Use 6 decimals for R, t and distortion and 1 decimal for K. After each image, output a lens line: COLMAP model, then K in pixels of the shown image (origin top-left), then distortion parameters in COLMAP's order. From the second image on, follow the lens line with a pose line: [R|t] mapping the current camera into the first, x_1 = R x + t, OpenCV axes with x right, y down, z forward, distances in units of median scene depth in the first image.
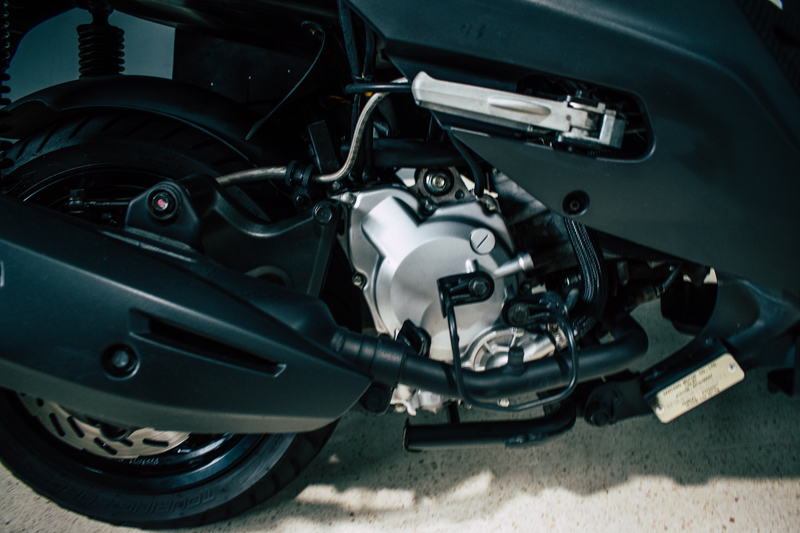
lens RADIAL K [[619.5, 0, 398.6], [0, 619.5, 264.2], [0, 0, 1]] dist [-0.105150, 0.015157]
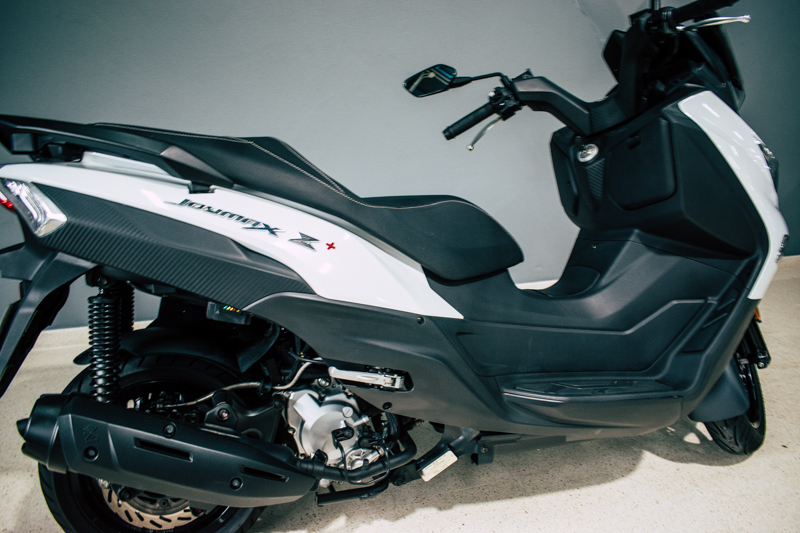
lens RADIAL K [[619.5, 0, 404.8], [0, 619.5, 268.2], [0, 0, 1]] dist [-0.105150, 0.015157]
pose [[0.944670, -0.004451, 0.327992, -0.407021], [0.032828, 0.996171, -0.081033, -0.369673], [-0.326375, 0.087317, 0.941199, -1.265768]]
